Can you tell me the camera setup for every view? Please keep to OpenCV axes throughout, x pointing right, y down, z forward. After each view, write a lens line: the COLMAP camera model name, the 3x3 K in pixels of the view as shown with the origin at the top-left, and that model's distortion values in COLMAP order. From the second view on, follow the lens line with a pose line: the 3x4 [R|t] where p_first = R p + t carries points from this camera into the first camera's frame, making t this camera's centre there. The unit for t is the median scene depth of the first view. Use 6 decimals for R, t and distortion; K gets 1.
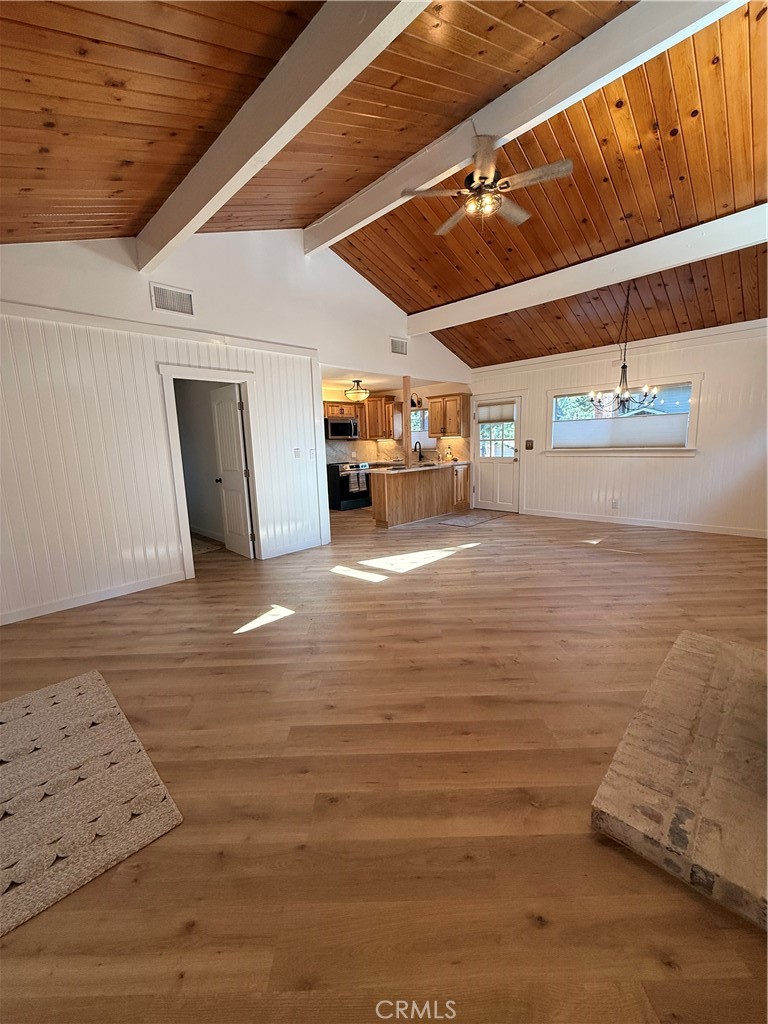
lens RADIAL K [[407.2, 0, 381.5], [0, 407.2, 509.6], [0, 0, 1]] dist [-0.000467, -0.000047]
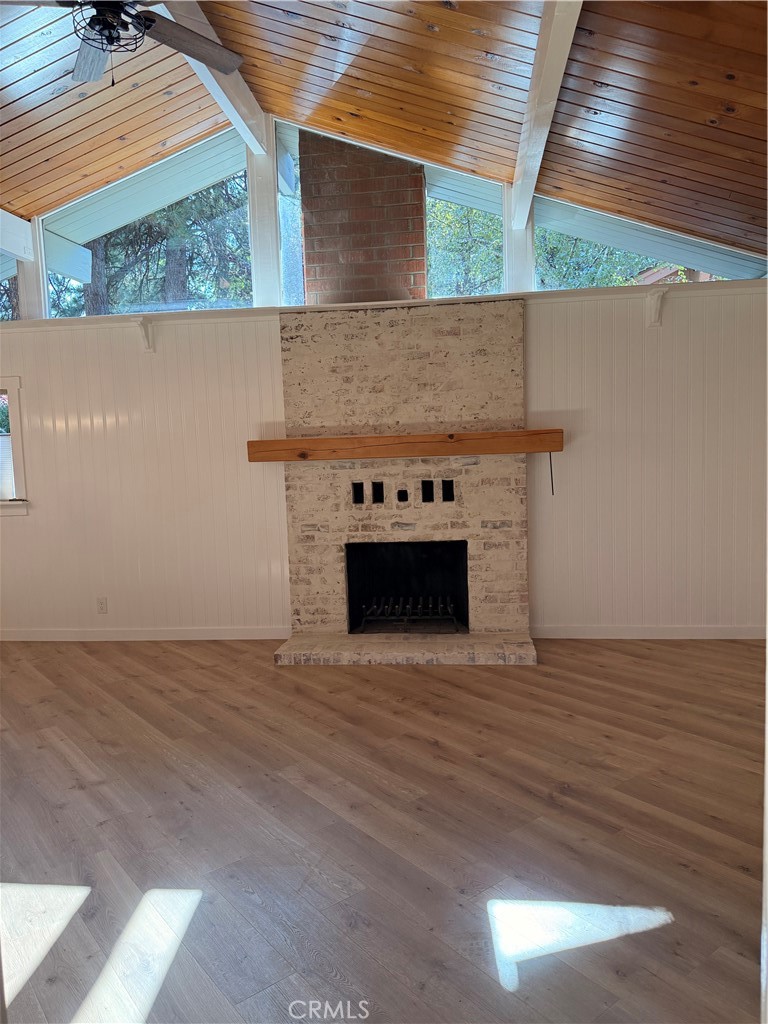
lens RADIAL K [[715.4, 0, 380.2], [0, 715.4, 515.9], [0, 0, 1]] dist [0.106396, -0.136106]
pose [[-0.616003, -0.013430, 0.787630, -0.555353], [0.179939, 0.971021, 0.157287, -0.183021], [-0.766918, 0.238615, -0.595735, 1.137685]]
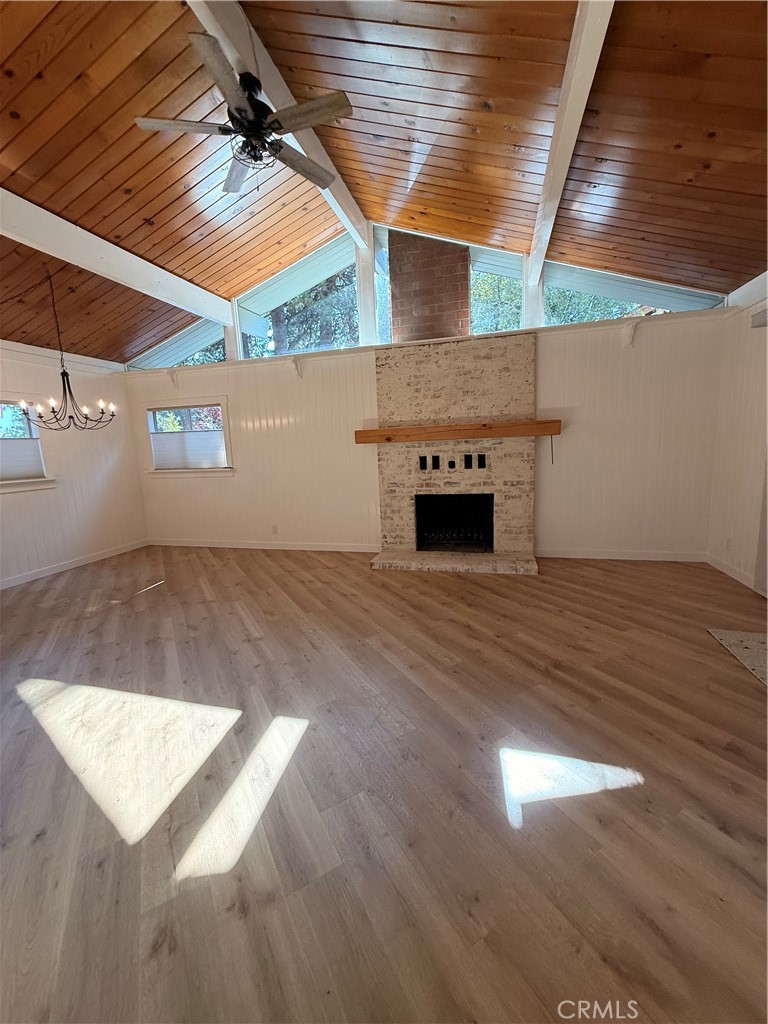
lens RADIAL K [[407.2, 0, 381.5], [0, 407.2, 509.6], [0, 0, 1]] dist [-0.000467, -0.000047]
pose [[-0.492474, -0.081961, 0.866459, -0.472359], [0.198547, 0.958724, 0.203537, -0.160080], [-0.847378, 0.272269, -0.455874, 1.056841]]
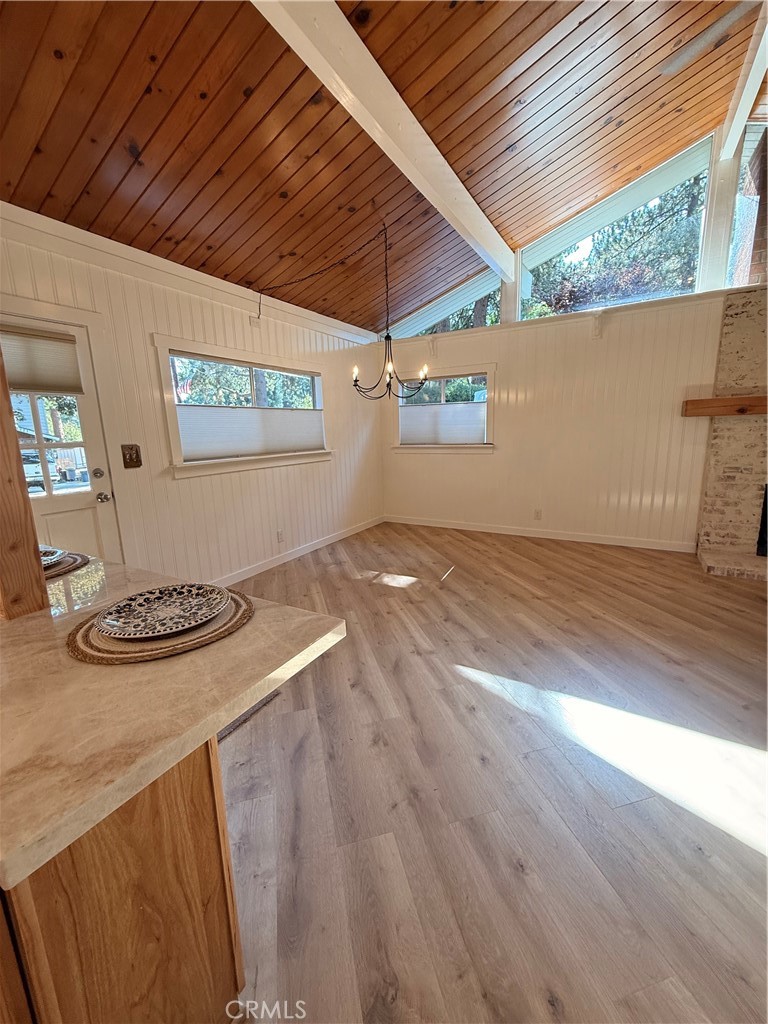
lens RADIAL K [[407.2, 0, 381.5], [0, 407.2, 509.6], [0, 0, 1]] dist [-0.000467, -0.000047]
pose [[-0.245544, -0.146122, 0.958309, -0.173394], [0.195632, 0.960764, 0.196623, -0.231846], [-0.949440, 0.235756, -0.207323, 1.434282]]
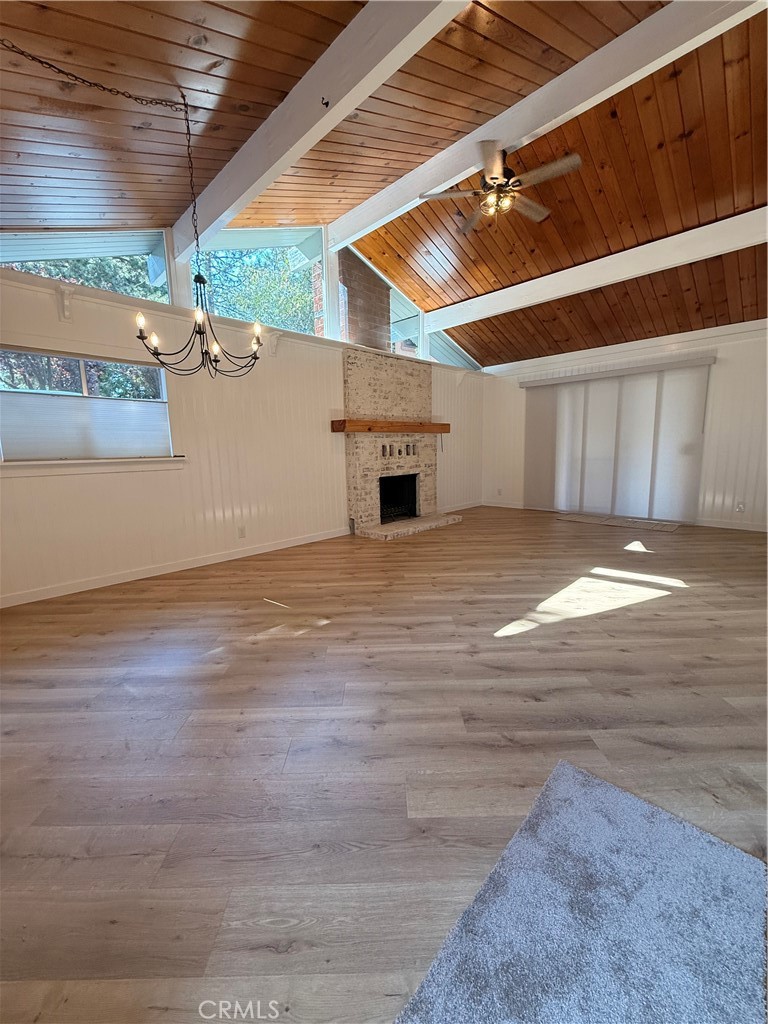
lens RADIAL K [[407.2, 0, 381.5], [0, 407.2, 509.6], [0, 0, 1]] dist [-0.000467, -0.000047]
pose [[-0.998424, 0.055493, 0.008323, 0.461584], [0.055340, 0.949234, 0.309664, -0.269068], [0.009283, 0.309636, -0.950810, 1.777127]]
